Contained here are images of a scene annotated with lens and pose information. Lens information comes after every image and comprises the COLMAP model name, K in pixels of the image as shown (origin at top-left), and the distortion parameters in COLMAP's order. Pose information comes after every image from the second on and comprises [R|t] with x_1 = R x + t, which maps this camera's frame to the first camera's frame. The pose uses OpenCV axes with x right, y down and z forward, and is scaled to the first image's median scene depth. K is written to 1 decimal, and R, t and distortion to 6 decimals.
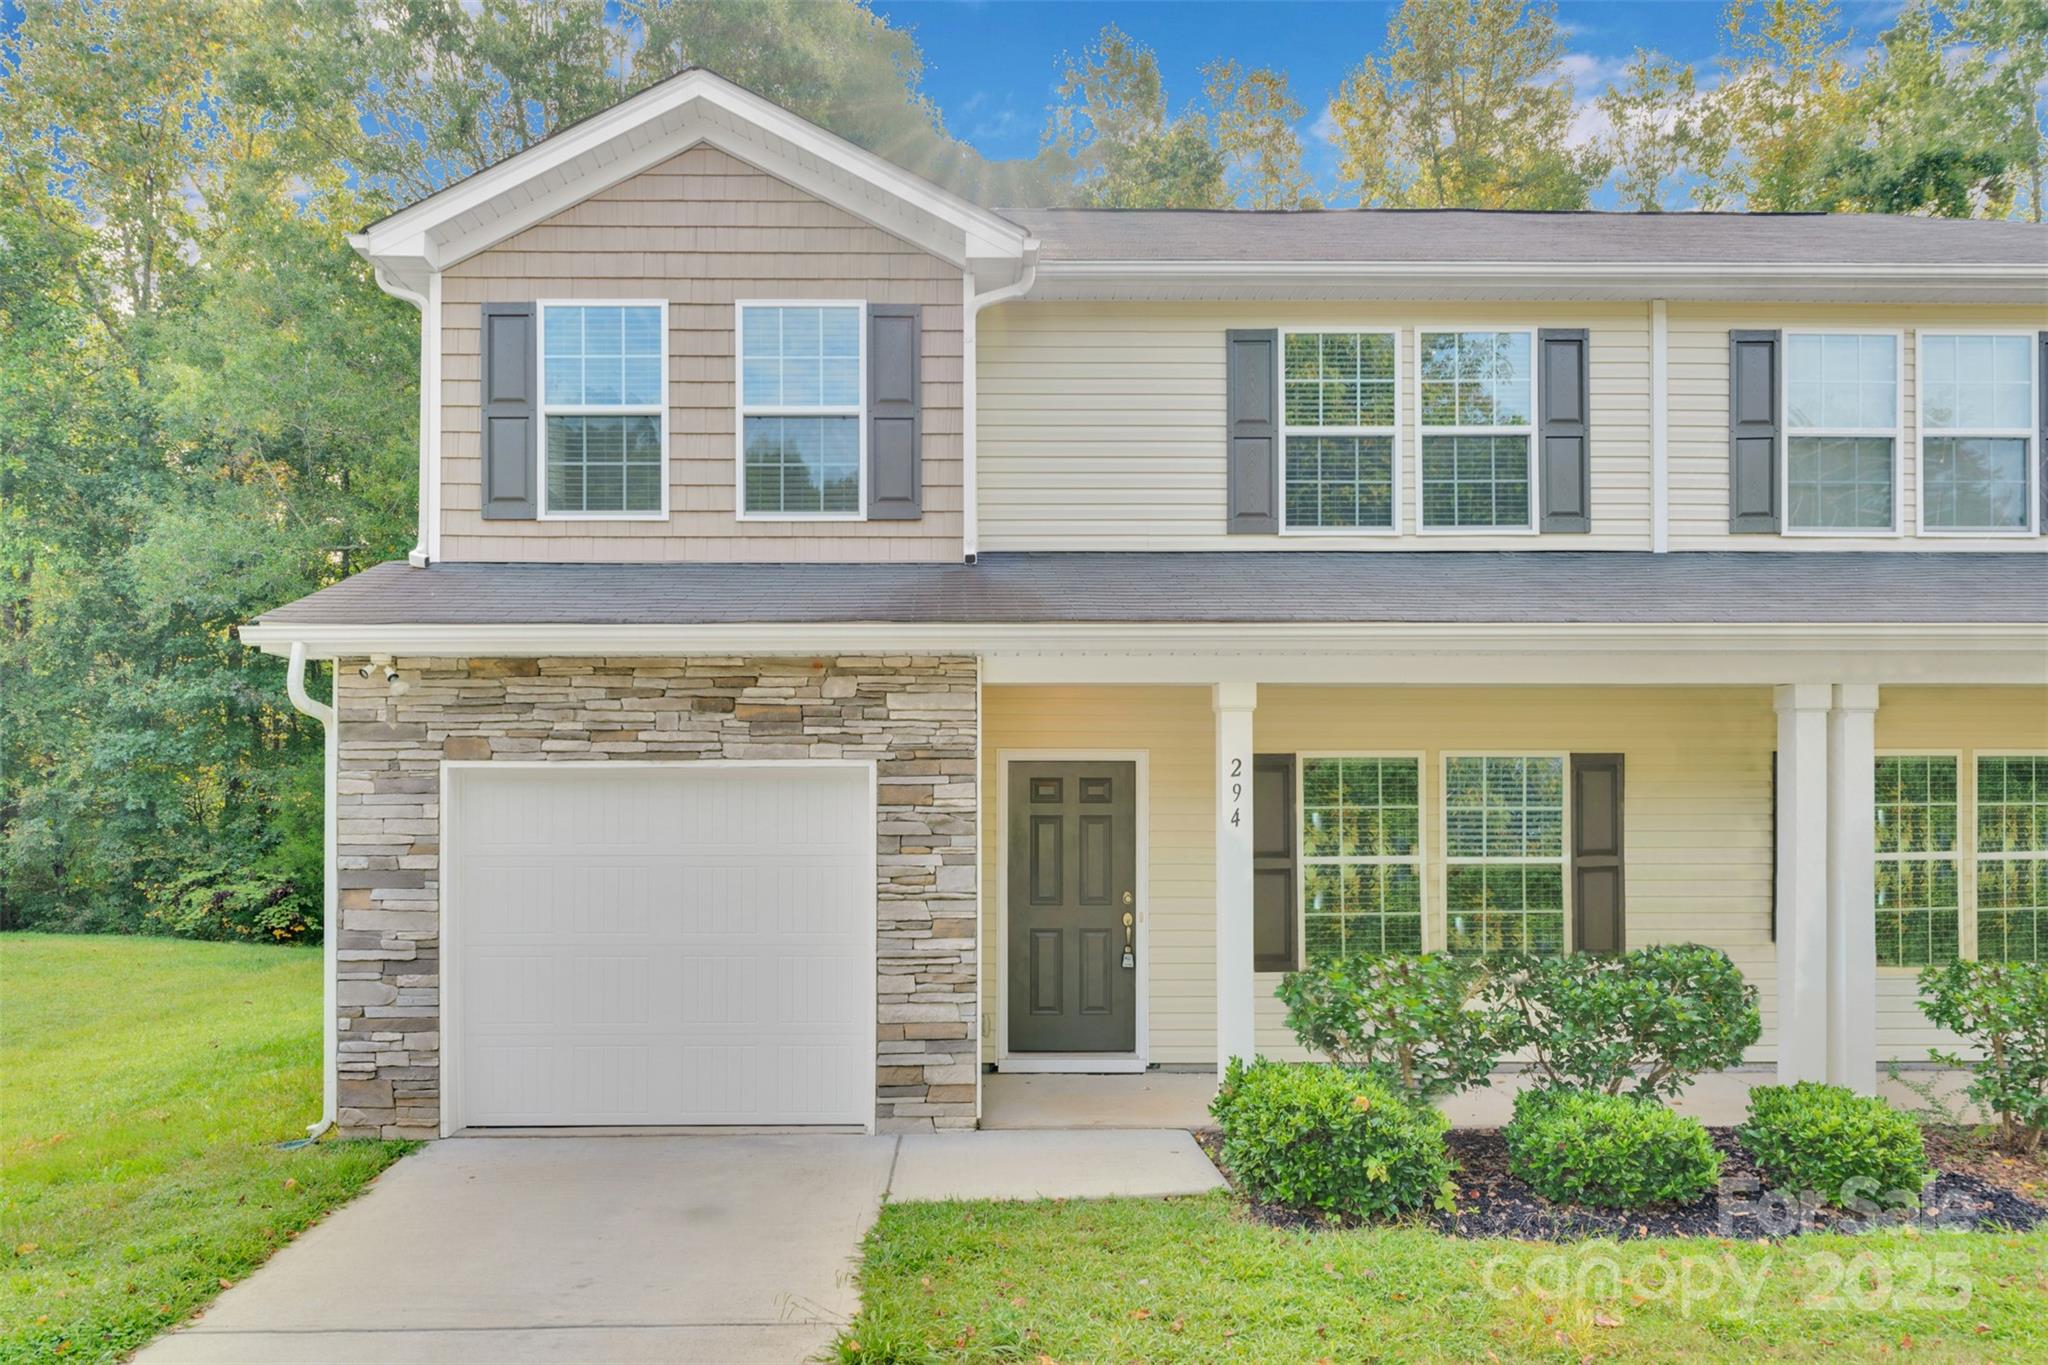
lens RADIAL K [[1409.0, 0, 975.4], [0, 1409.0, 800.9], [0, 0, 1]] dist [-0.000984, 0.001396]
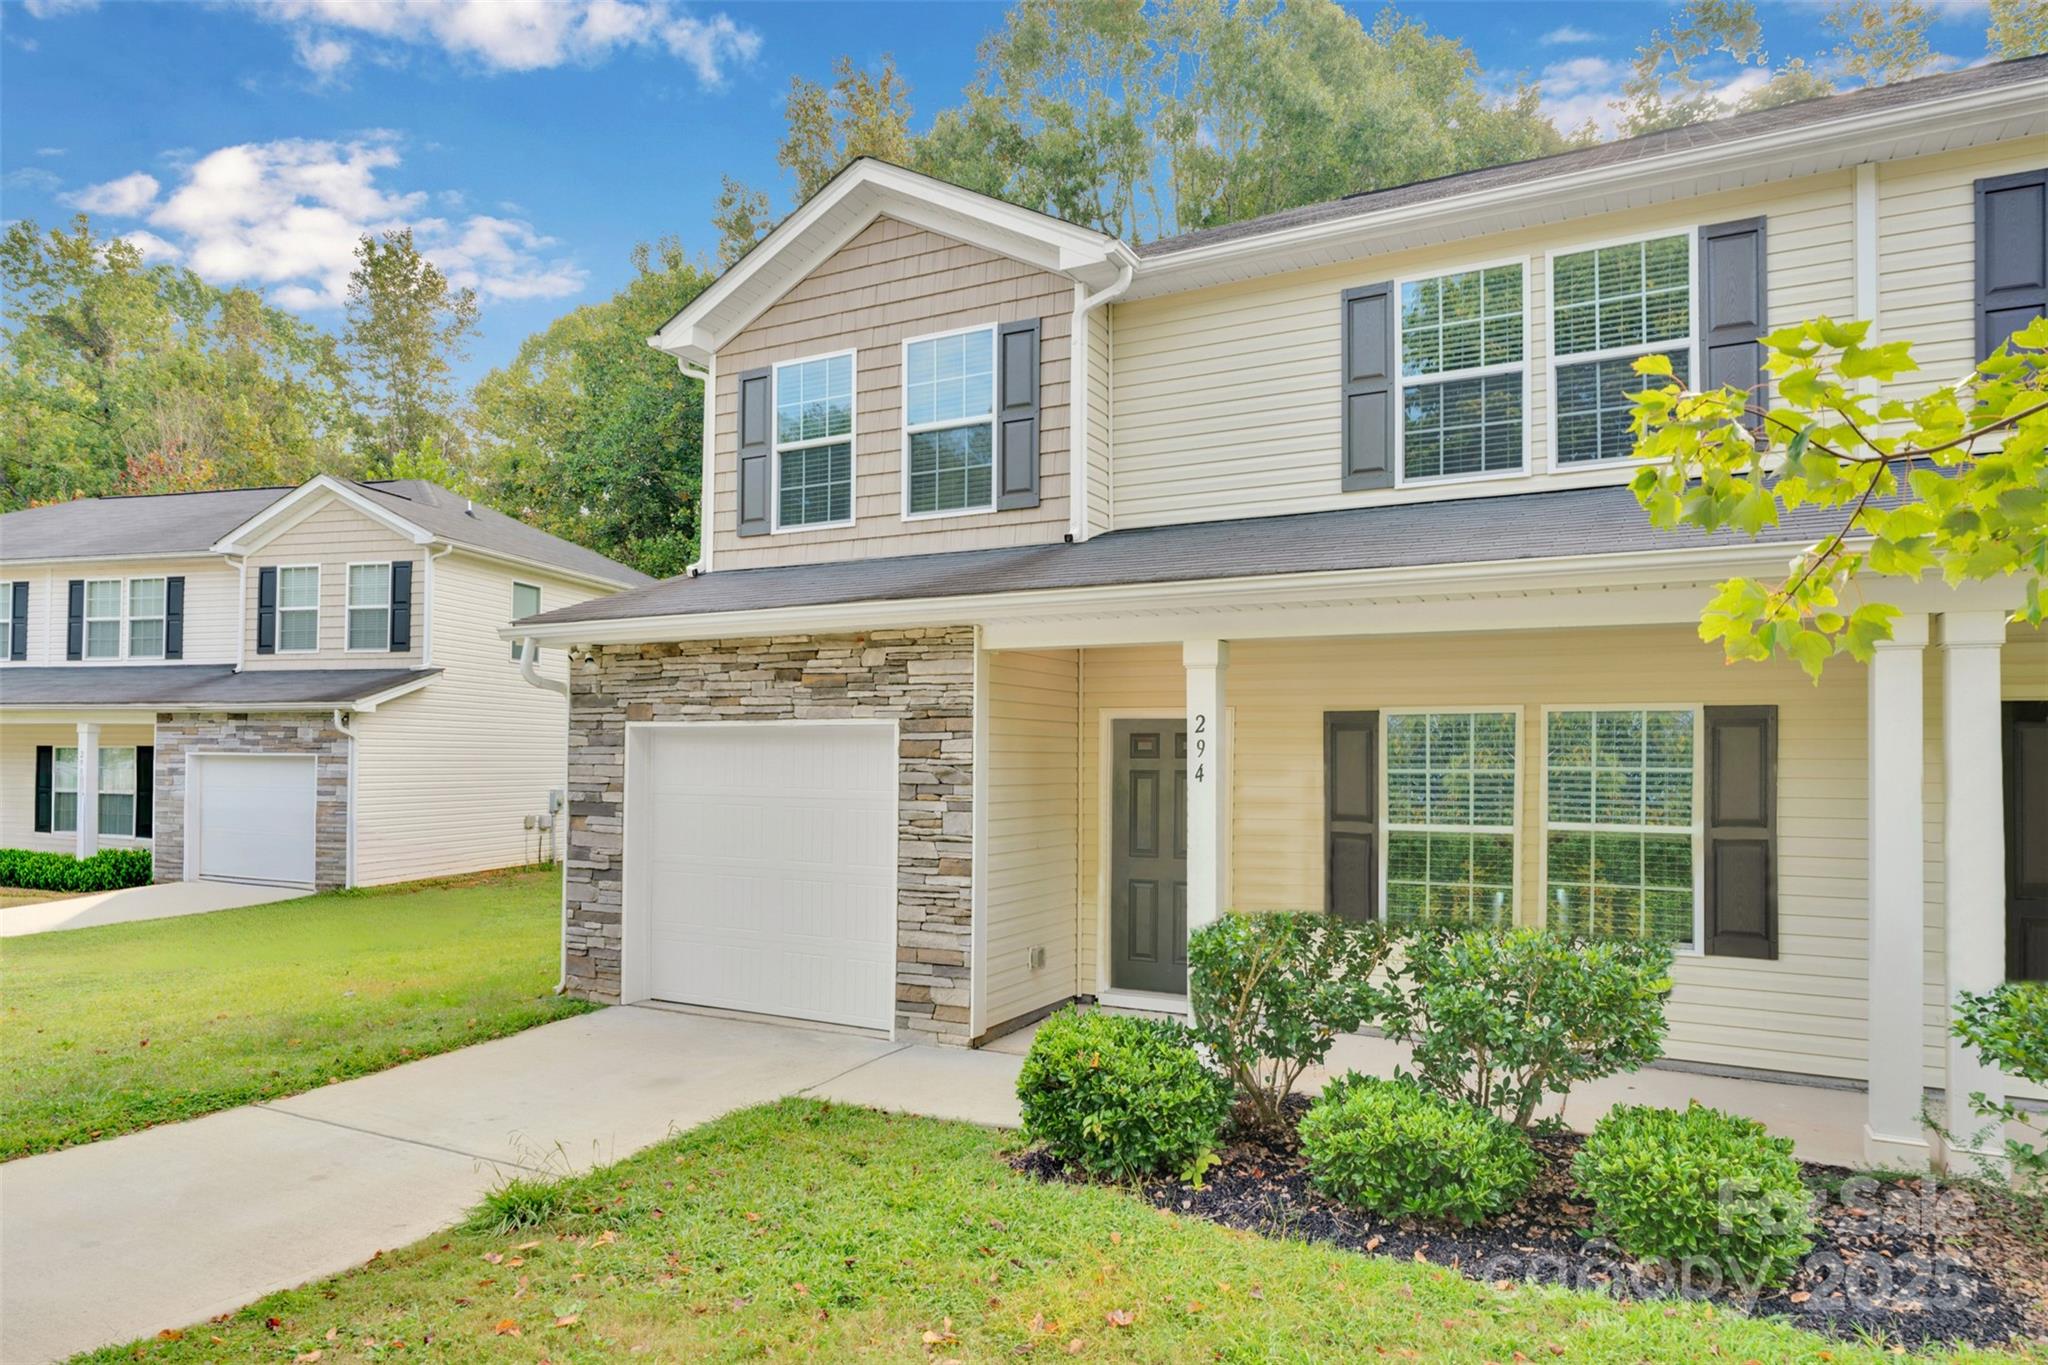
lens RADIAL K [[1221.7, 0, 1034.0], [0, 1221.7, 737.8], [0, 0, 1]] dist [-0.001299, -0.003105]
pose [[0.874697, 0.000891, -0.484669, 0.436535], [-0.010303, 0.999807, -0.016756, 0.002032], [0.484560, 0.019650, 0.874537, 0.146537]]
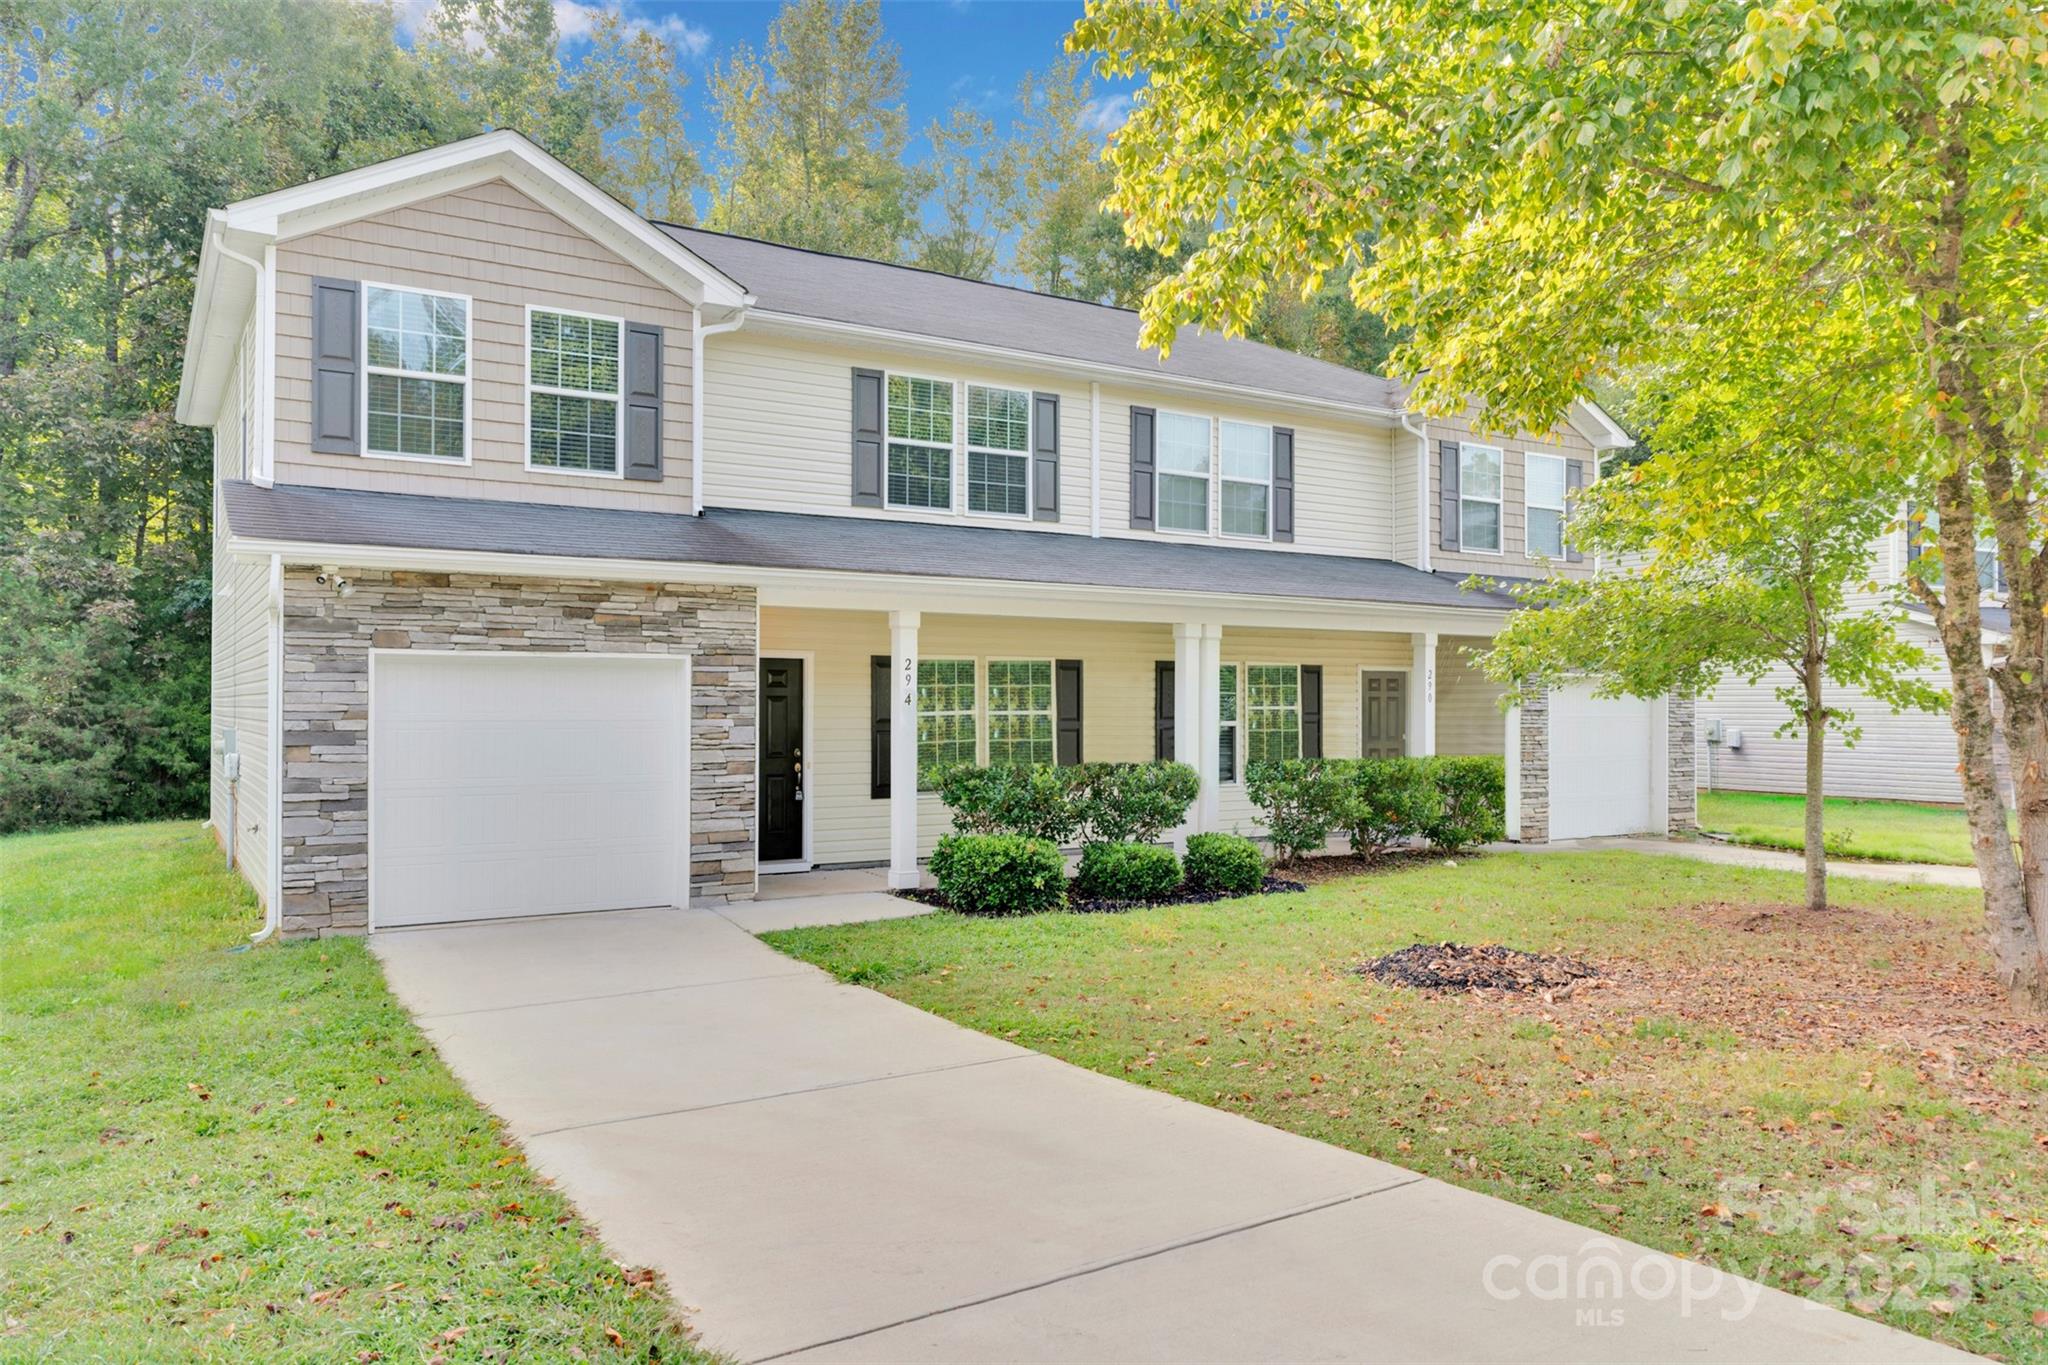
lens RADIAL K [[1381.6, 0, 1040.5], [0, 1381.6, 709.4], [0, 0, 1]] dist [-0.003332, -0.000286]
pose [[0.854002, 0.000908, 0.520269, -0.431413], [-0.003418, 0.999987, 0.003866, 0.018142], [-0.520259, -0.005080, 0.853994, -0.359215]]
